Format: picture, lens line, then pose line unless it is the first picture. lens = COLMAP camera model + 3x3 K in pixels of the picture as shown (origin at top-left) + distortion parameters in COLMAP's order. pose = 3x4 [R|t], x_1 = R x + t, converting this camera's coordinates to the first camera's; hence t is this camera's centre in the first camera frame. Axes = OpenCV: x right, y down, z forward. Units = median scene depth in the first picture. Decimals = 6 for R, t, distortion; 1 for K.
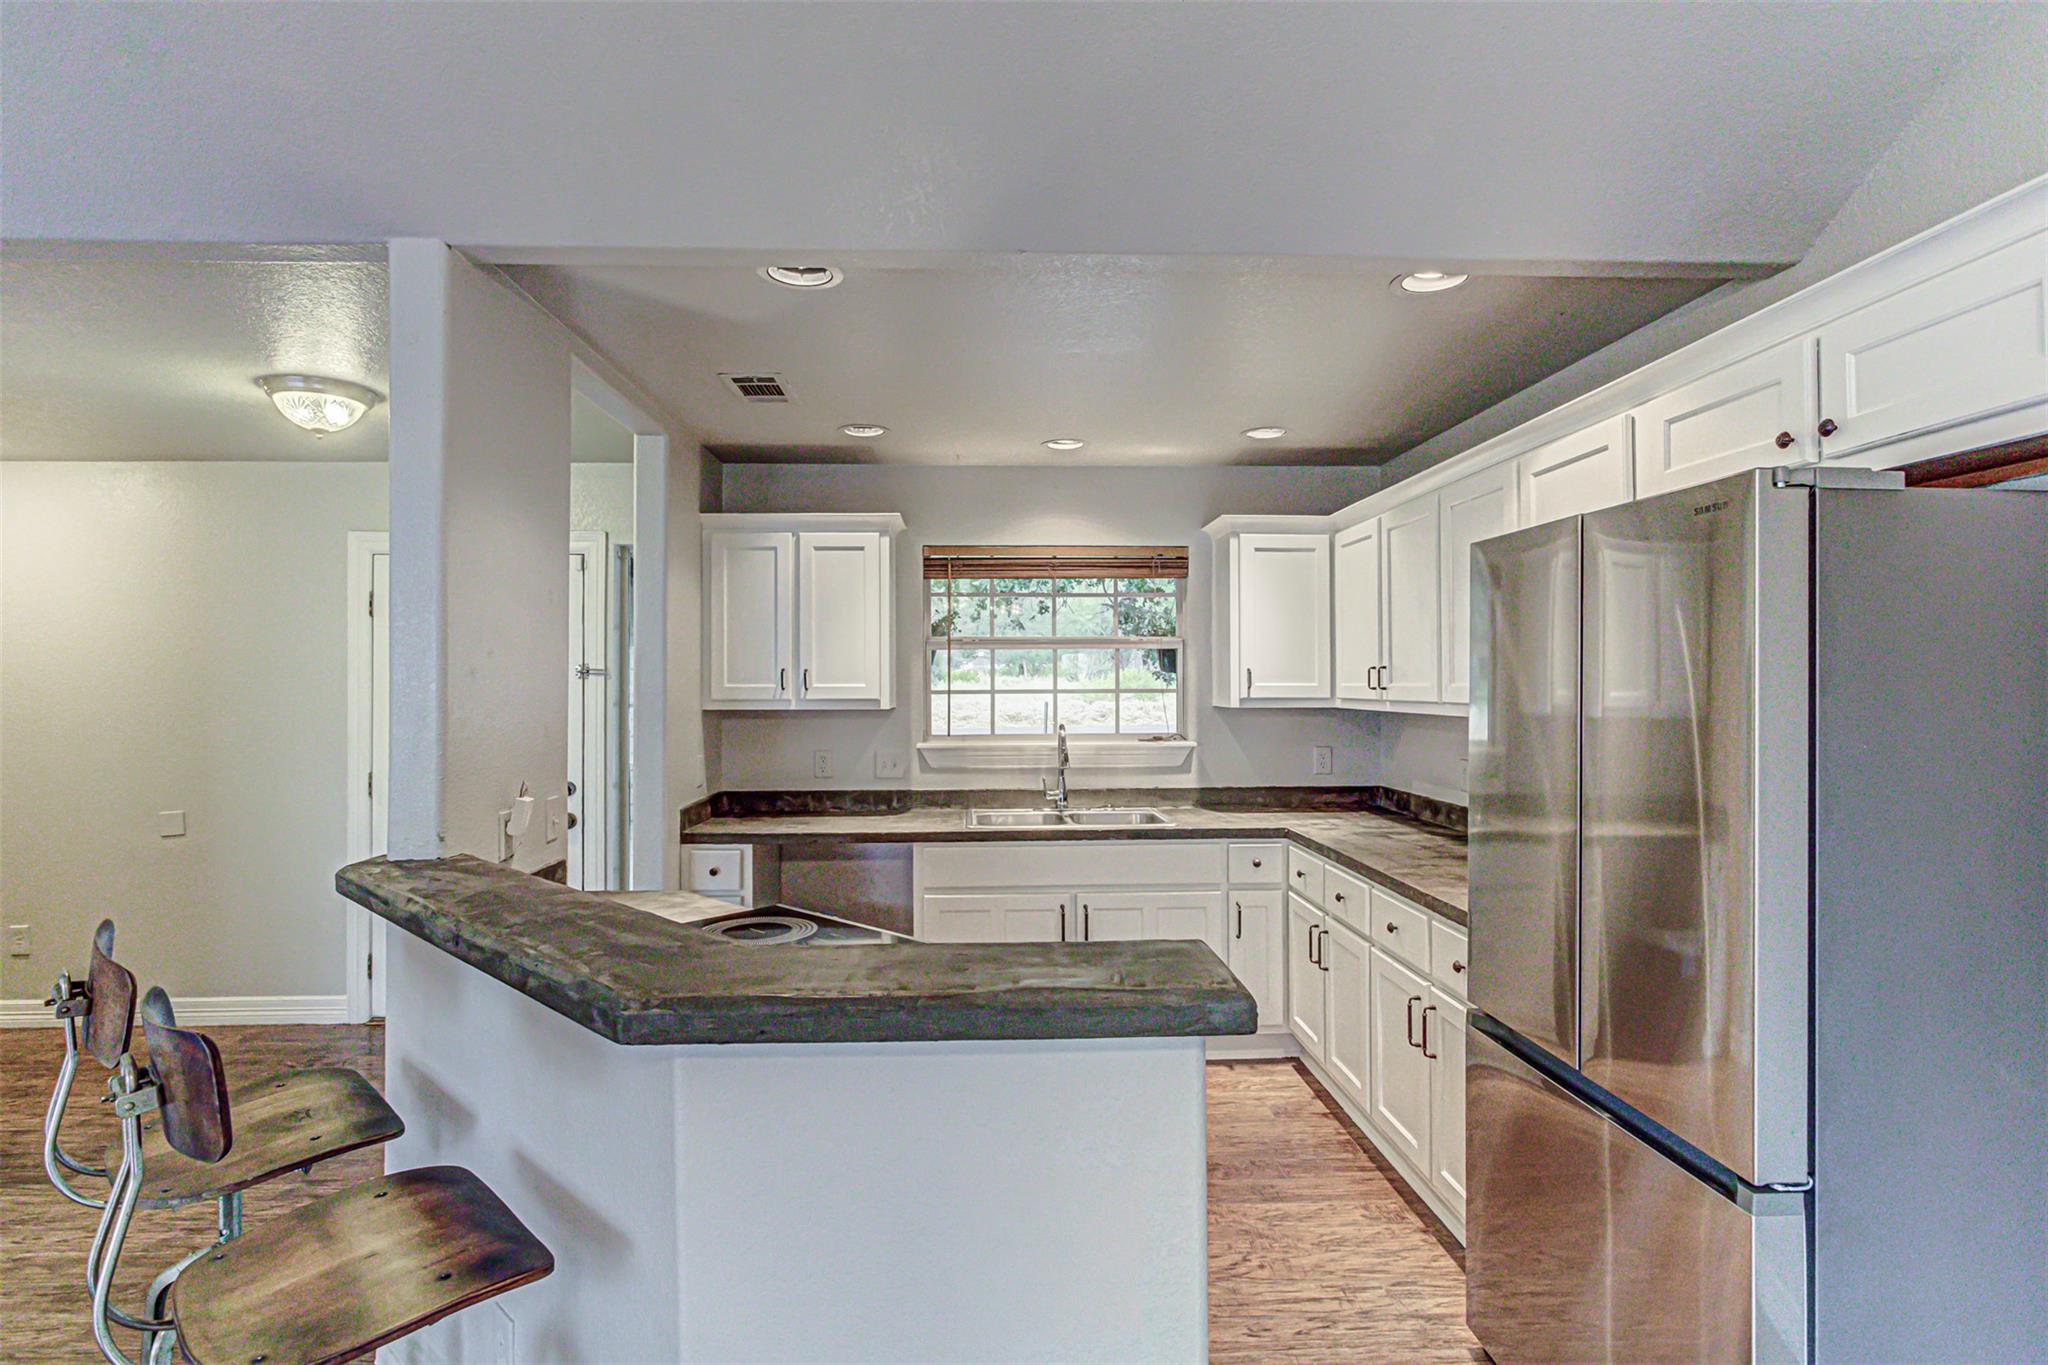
lens RADIAL K [[1003.8, 0, 994.1], [0, 1003.8, 679.9], [0, 0, 1]] dist [0.022124, 0.000523]
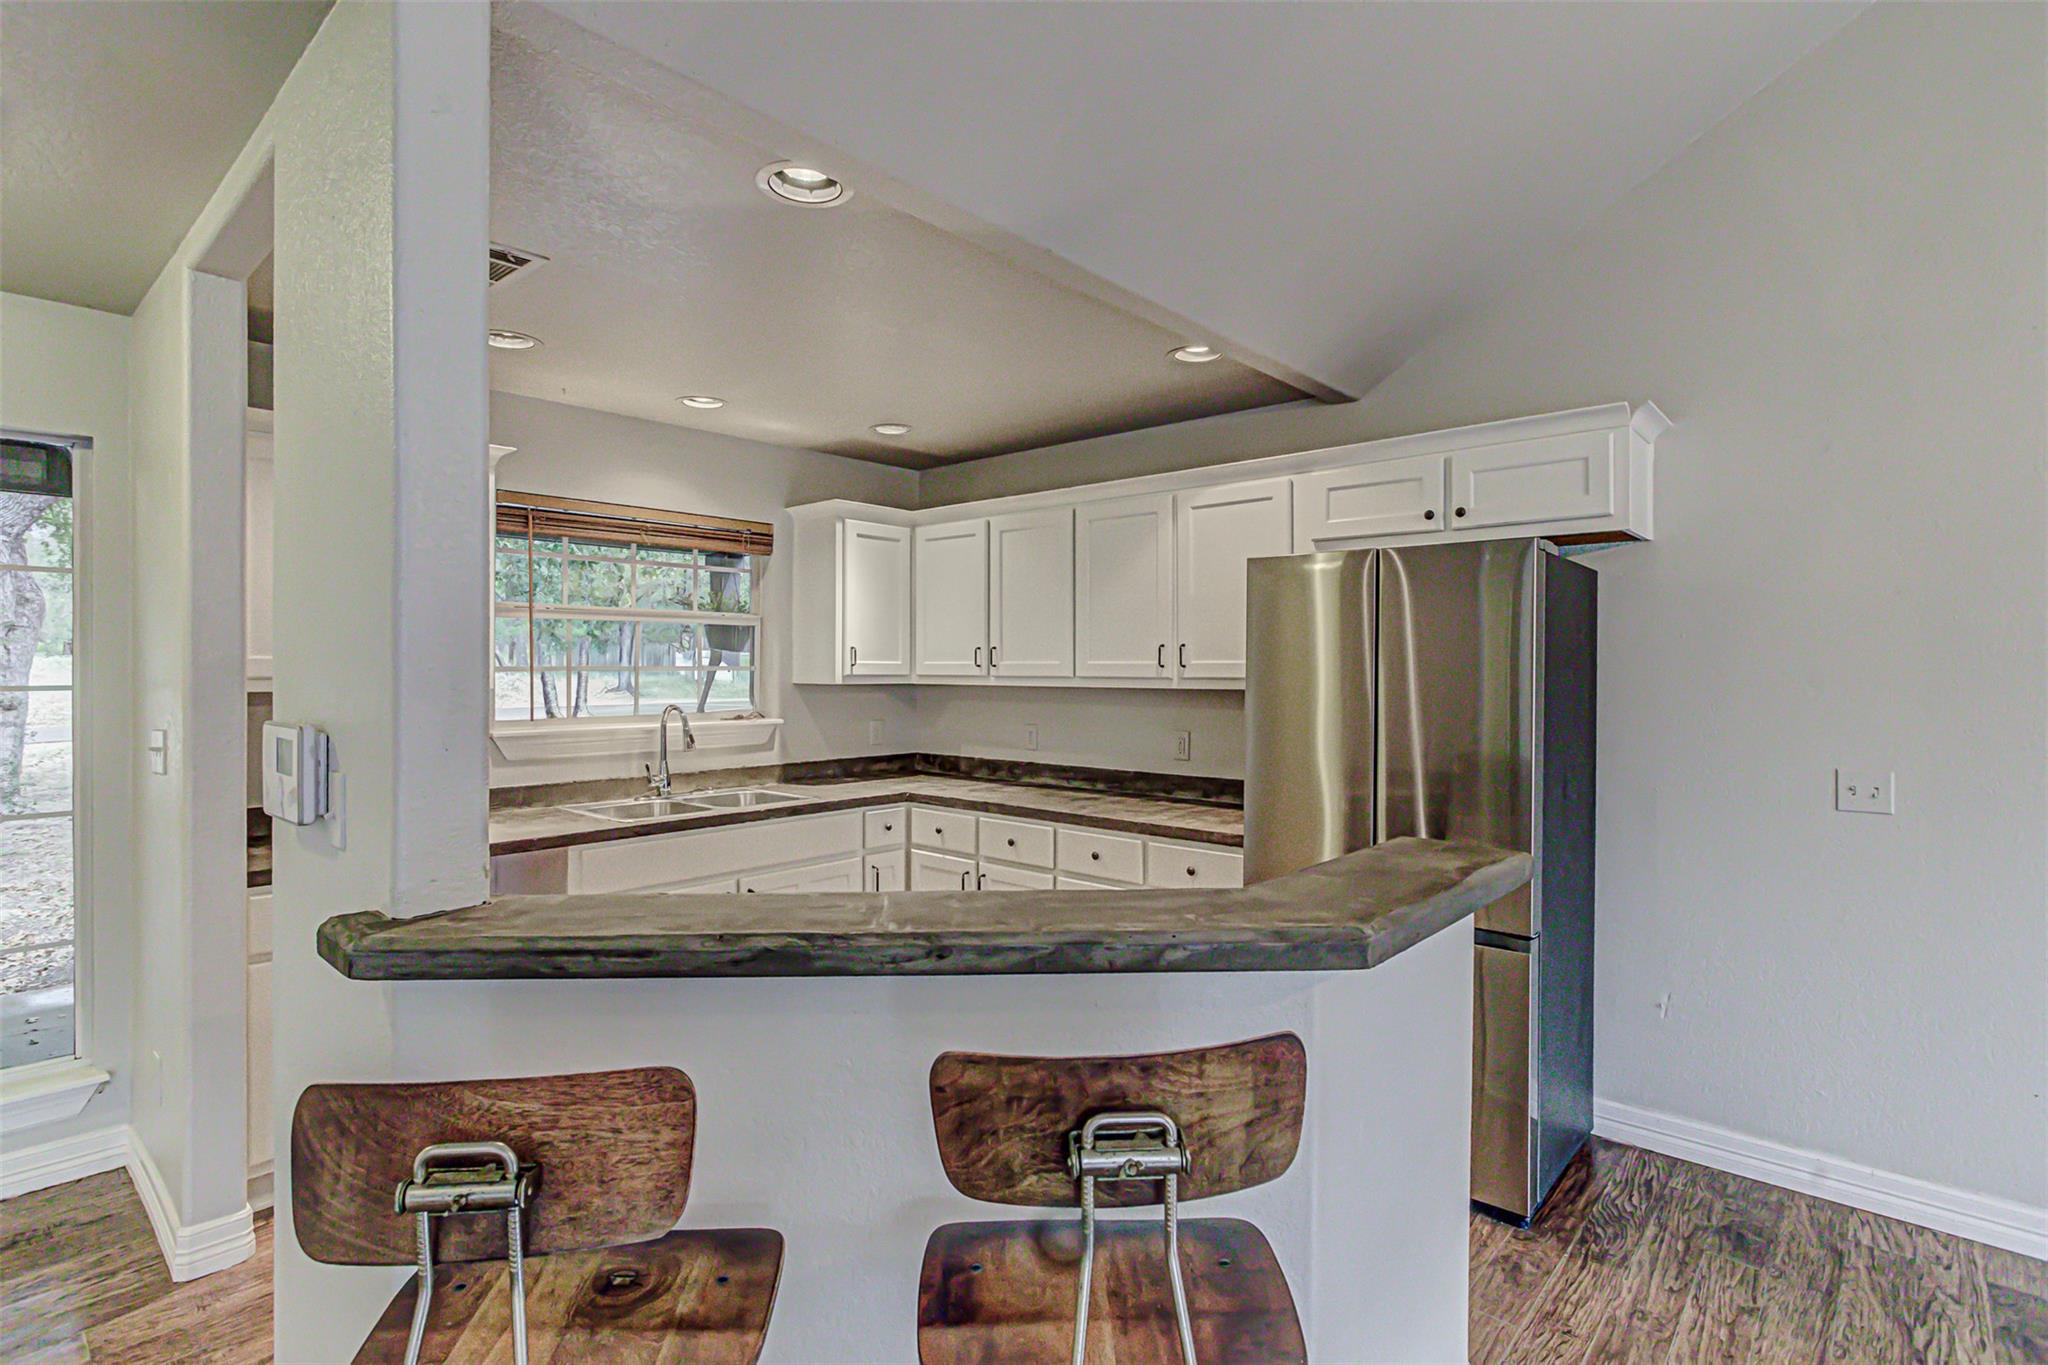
lens RADIAL K [[1003.8, 0, 994.1], [0, 1003.8, 679.9], [0, 0, 1]] dist [0.022124, 0.000523]
pose [[0.718373, -0.004625, 0.695642, -0.374276], [-0.008455, 0.999846, 0.015379, 0.005589], [-0.695606, -0.016929, 0.718224, 0.134431]]
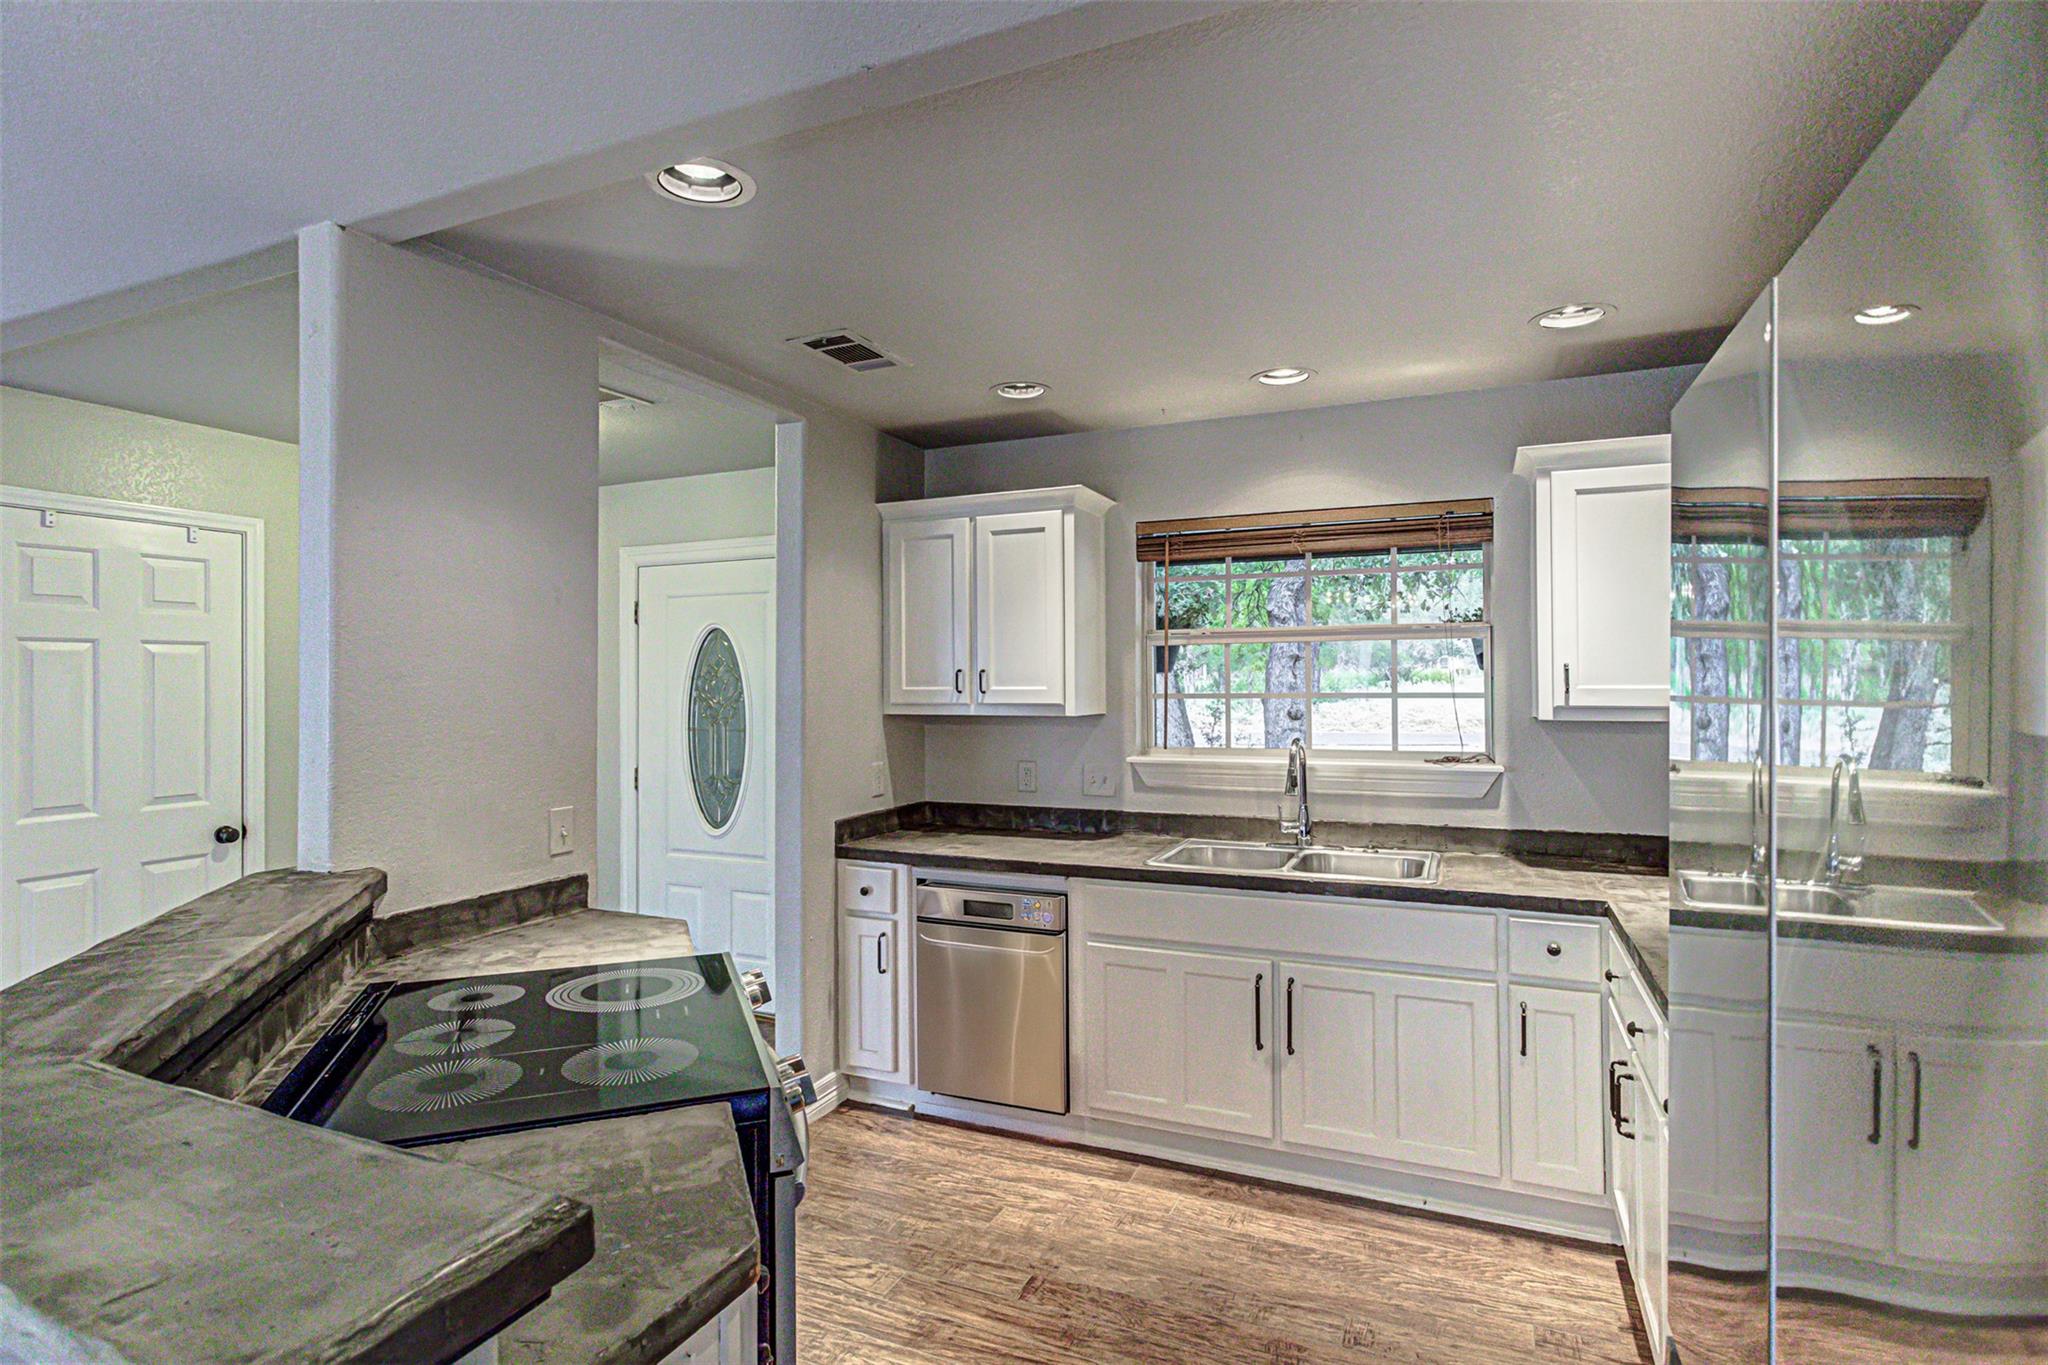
lens RADIAL K [[1003.8, 0, 994.1], [0, 1003.8, 679.9], [0, 0, 1]] dist [0.022124, 0.000523]
pose [[0.899377, -0.002599, -0.437167, 0.202585], [0.003373, 0.999994, 0.000996, -0.002624], [0.437161, -0.002370, 0.899380, 0.199224]]
